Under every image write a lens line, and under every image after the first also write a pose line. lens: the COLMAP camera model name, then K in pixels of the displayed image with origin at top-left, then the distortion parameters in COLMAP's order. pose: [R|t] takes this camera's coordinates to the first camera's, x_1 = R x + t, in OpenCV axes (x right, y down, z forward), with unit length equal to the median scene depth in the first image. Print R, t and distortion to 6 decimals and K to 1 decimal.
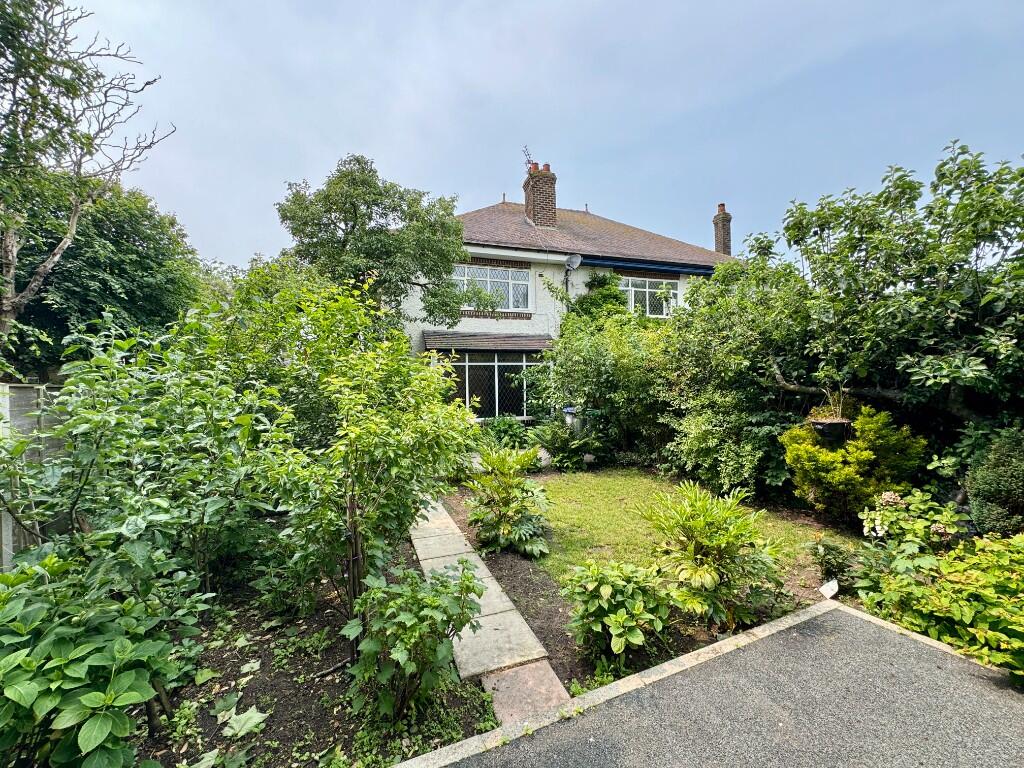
lens RADIAL K [[408.3, 0, 510.1], [0, 408.3, 383.7], [0, 0, 1]] dist [-0.007983, 0.001221]
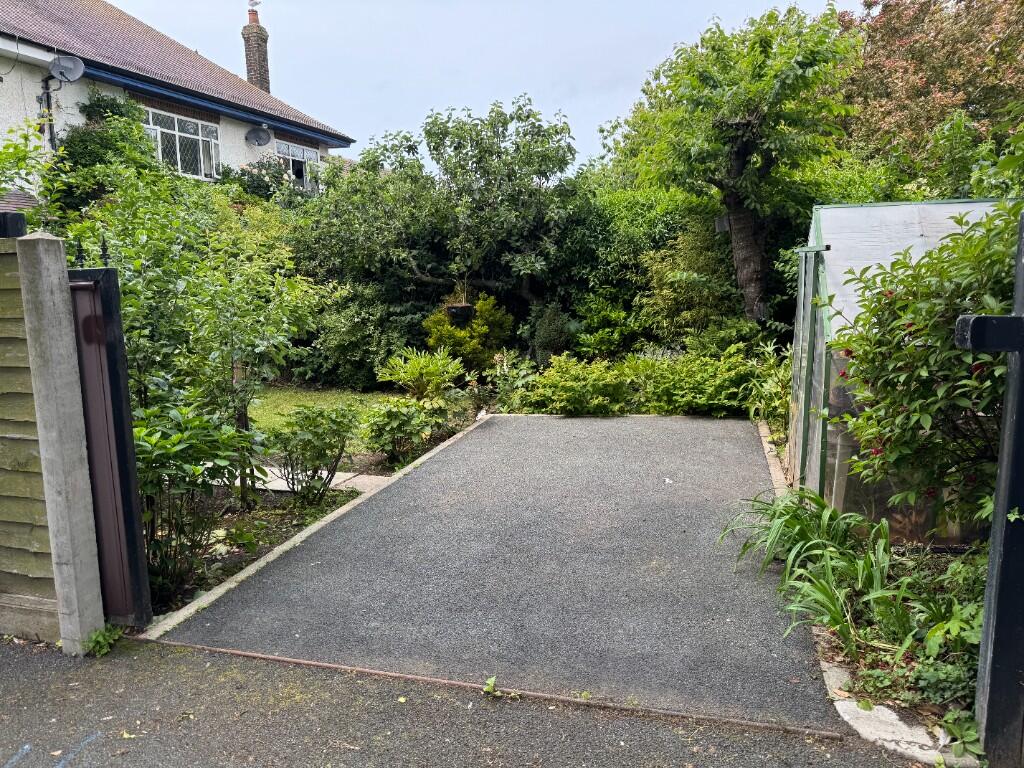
lens RADIAL K [[727.3, 0, 517.2], [0, 727.3, 401.3], [0, 0, 1]] dist [0.030697, -0.032129]
pose [[0.618575, -0.122765, 0.776076, -0.418819], [0.004426, 0.988247, 0.152801, 0.021057], [-0.785713, -0.091084, 0.611848, -0.251515]]
